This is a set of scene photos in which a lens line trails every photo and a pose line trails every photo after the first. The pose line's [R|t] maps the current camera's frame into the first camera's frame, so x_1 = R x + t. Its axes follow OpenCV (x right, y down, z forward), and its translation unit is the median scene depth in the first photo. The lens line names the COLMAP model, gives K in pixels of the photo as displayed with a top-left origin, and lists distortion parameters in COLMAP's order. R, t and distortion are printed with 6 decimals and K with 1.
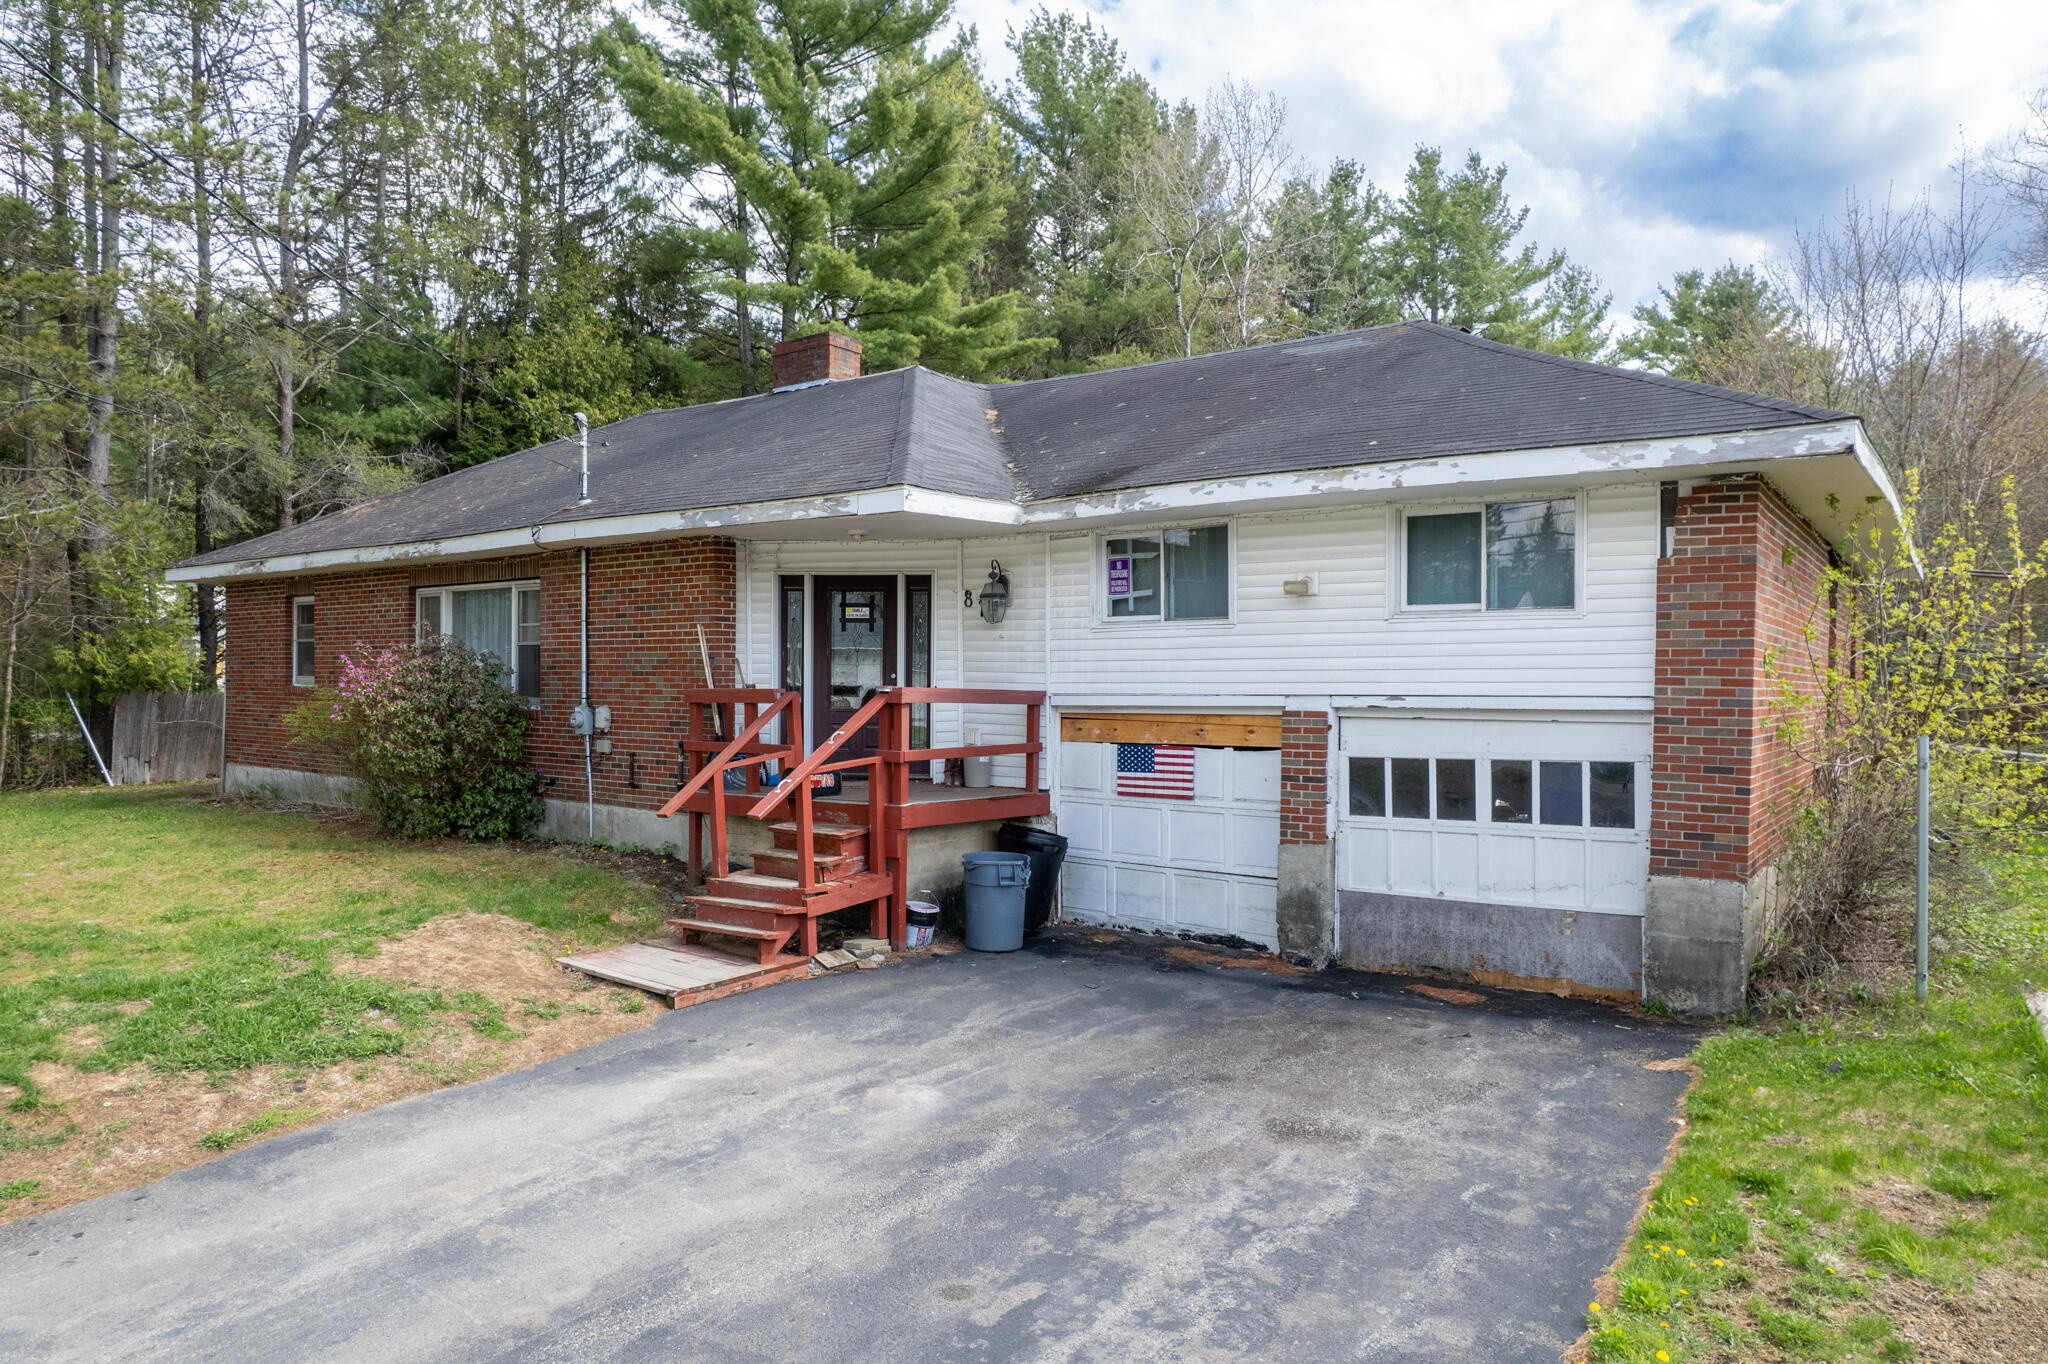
lens RADIAL K [[1285.3, 0, 1014.9], [0, 1285.3, 701.9], [0, 0, 1]] dist [-0.070741, 0.058292]
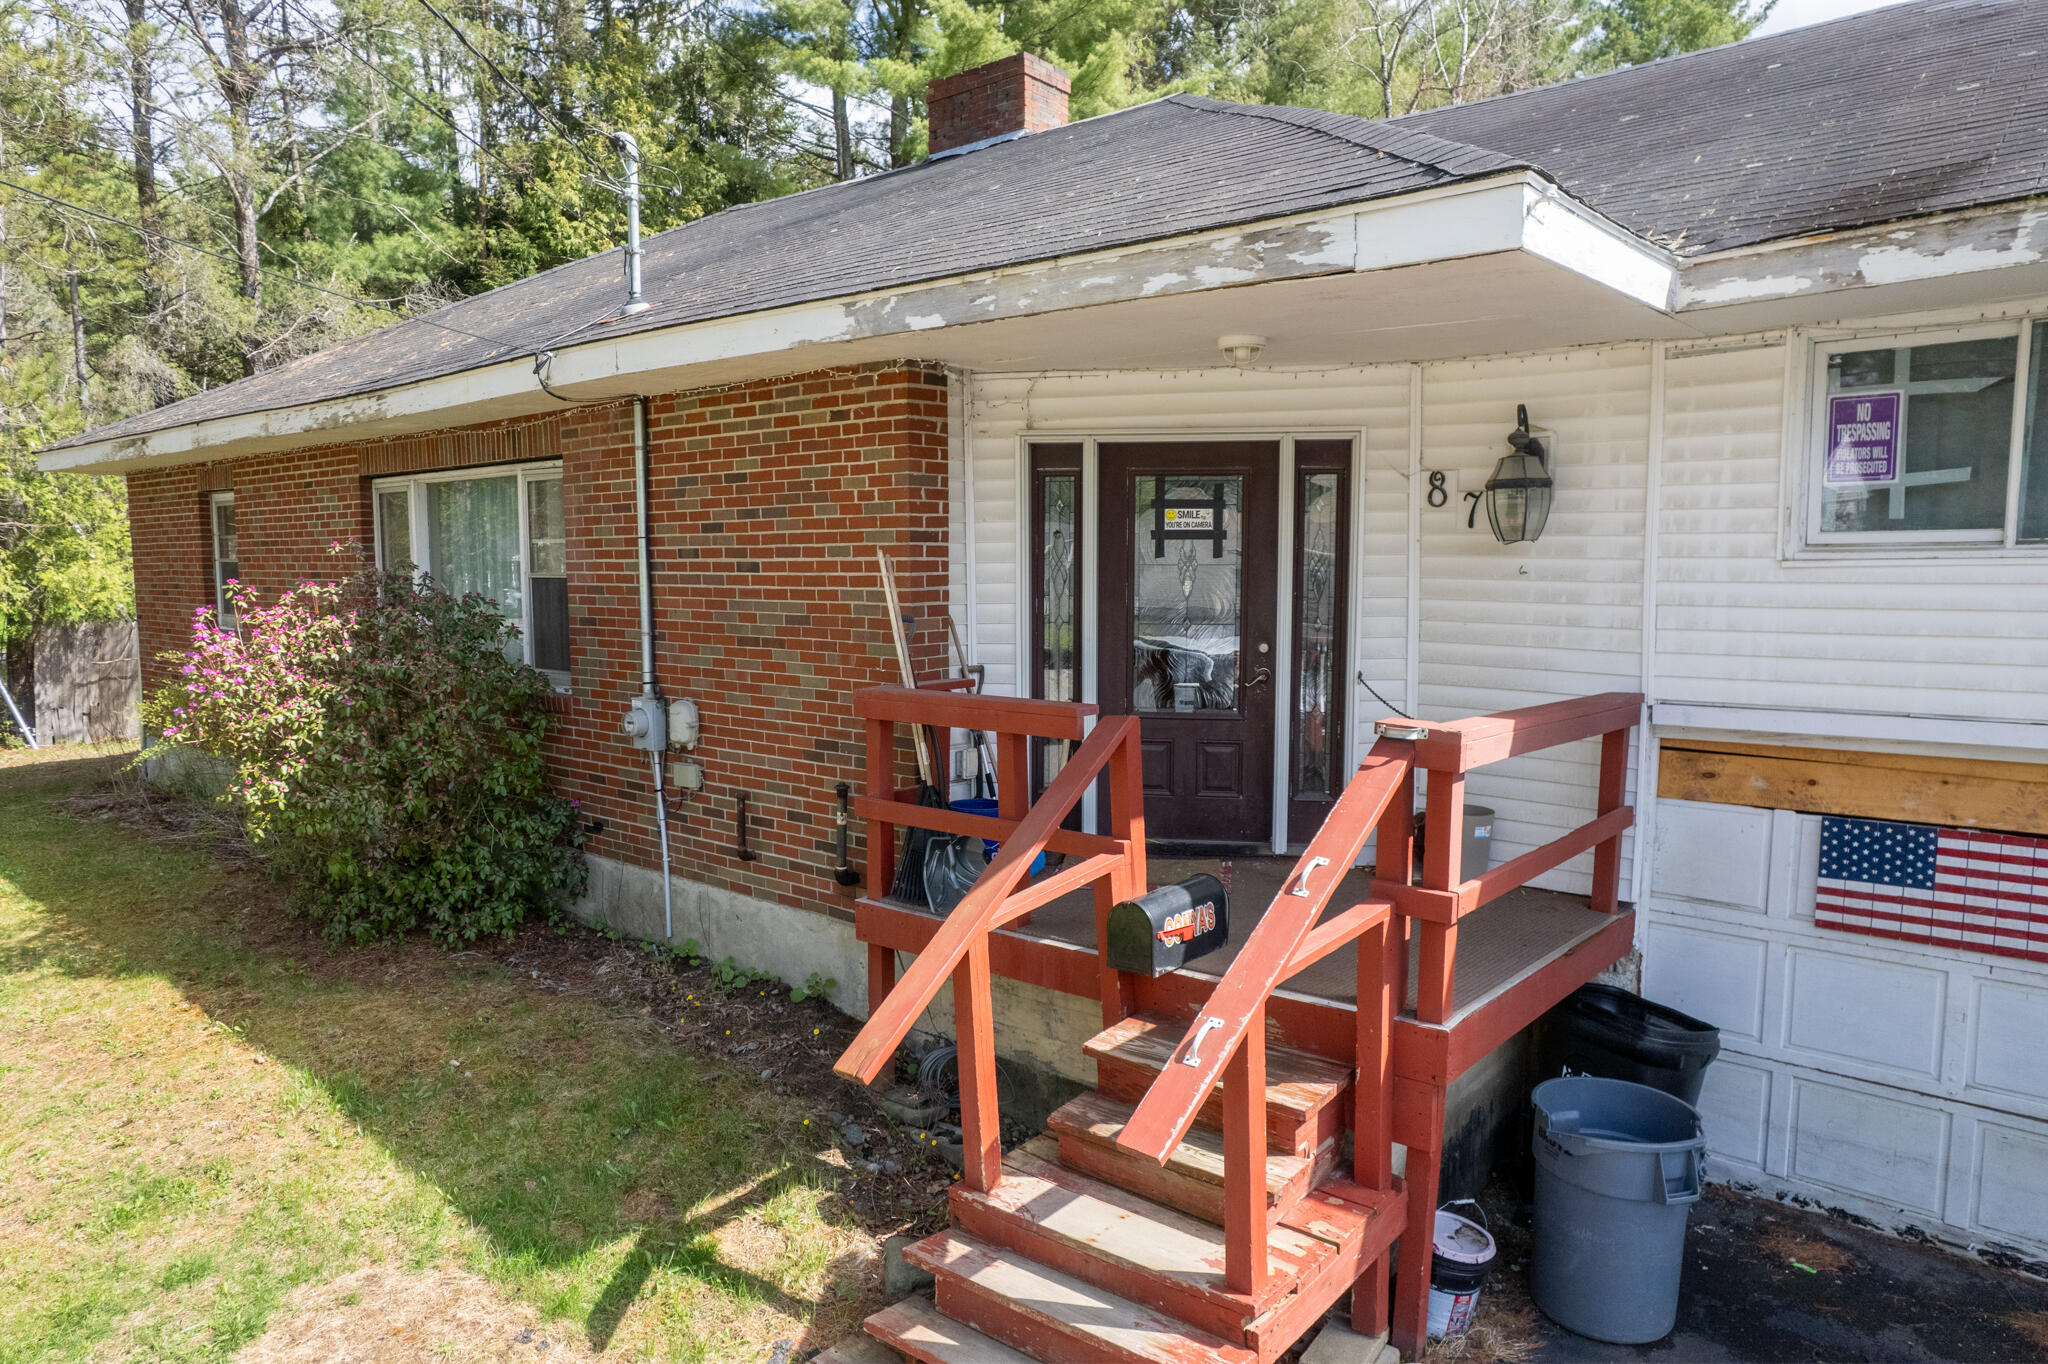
lens RADIAL K [[1285.3, 0, 1014.9], [0, 1285.3, 701.9], [0, 0, 1]] dist [-0.070741, 0.058292]
pose [[0.998522, -0.002501, -0.054292, -0.161318], [0.007532, 0.995669, 0.092659, -0.045309], [0.053826, -0.092931, 0.994217, 0.494826]]
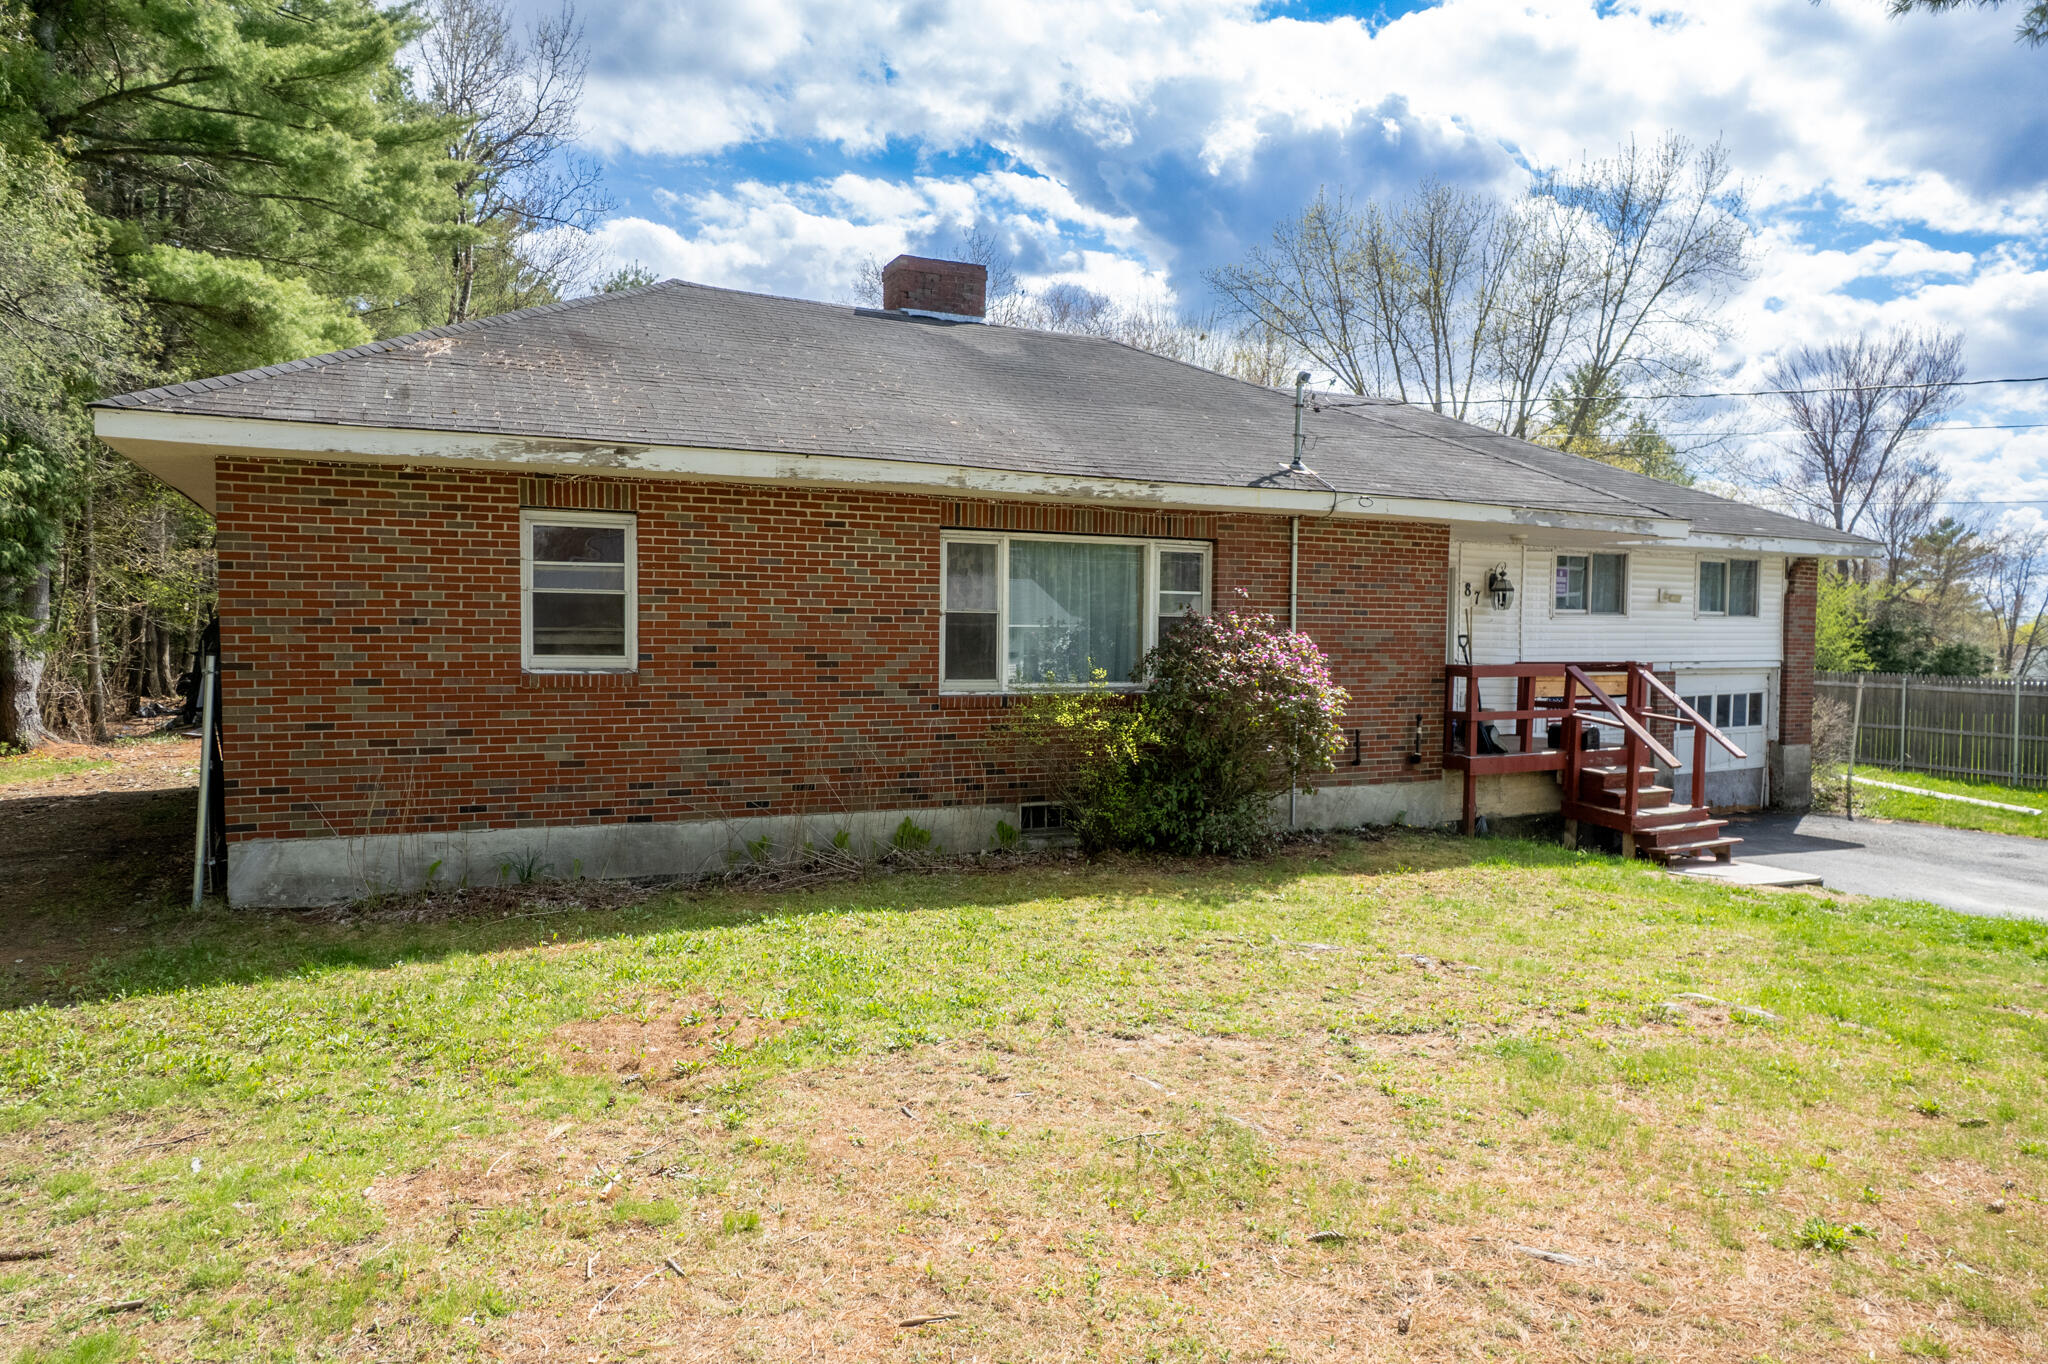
lens RADIAL K [[1285.3, 0, 1014.9], [0, 1285.3, 701.9], [0, 0, 1]] dist [-0.070741, 0.058292]
pose [[0.482595, -0.044381, 0.874718, -1.303794], [0.013281, 0.998971, 0.043357, -0.029606], [-0.875743, -0.009307, 0.482688, 0.755334]]
